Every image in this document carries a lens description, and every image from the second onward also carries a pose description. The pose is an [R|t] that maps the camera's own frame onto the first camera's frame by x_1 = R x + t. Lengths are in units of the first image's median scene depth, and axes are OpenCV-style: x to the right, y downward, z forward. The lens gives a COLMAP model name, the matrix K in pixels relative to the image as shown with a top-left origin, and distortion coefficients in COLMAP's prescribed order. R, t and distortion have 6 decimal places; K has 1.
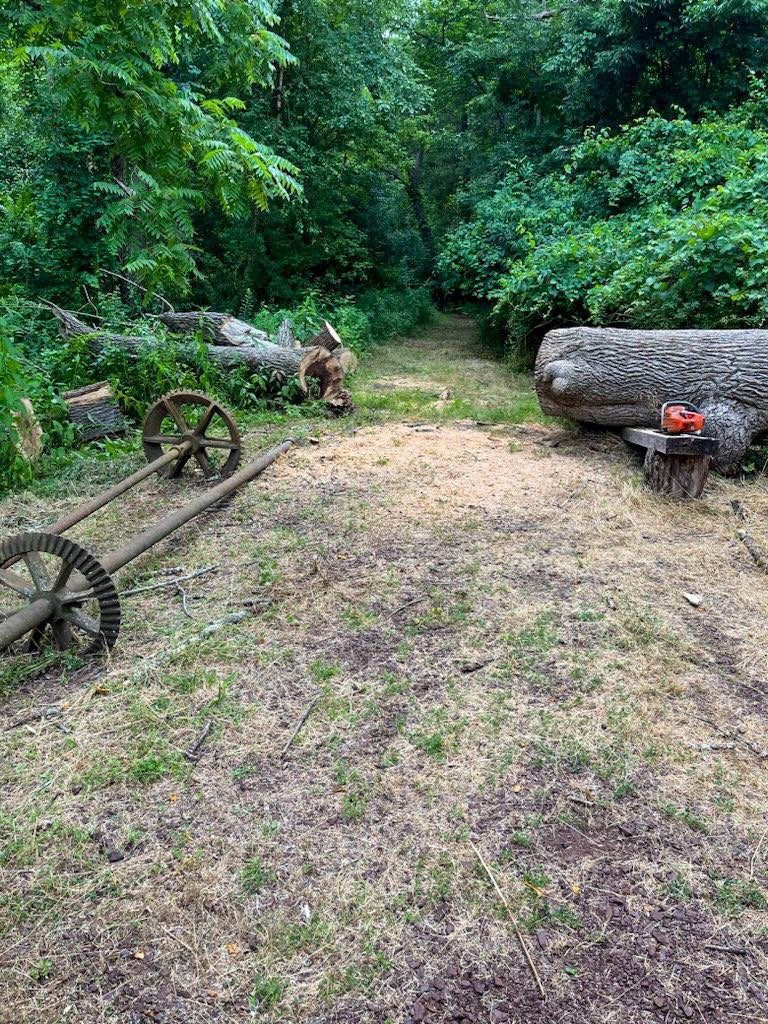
lens RADIAL K [[704.5, 0, 384.0], [0, 704.5, 512.0], [0, 0, 1]] dist [0.087571, -0.084050]
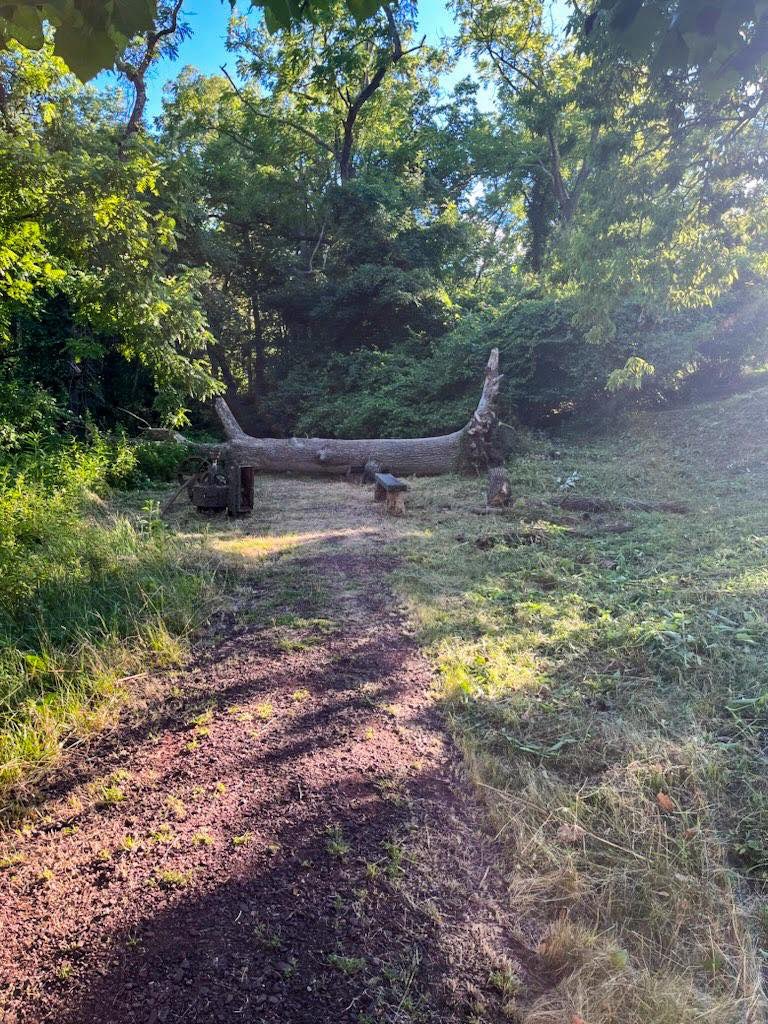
lens RADIAL K [[704.5, 0, 384.0], [0, 704.5, 512.0], [0, 0, 1]] dist [0.087571, -0.084050]
pose [[0.957186, -0.006745, 0.289396, -0.166585], [0.062757, 0.980787, -0.184709, 0.298081], [-0.282590, 0.194963, 0.939219, -0.860318]]
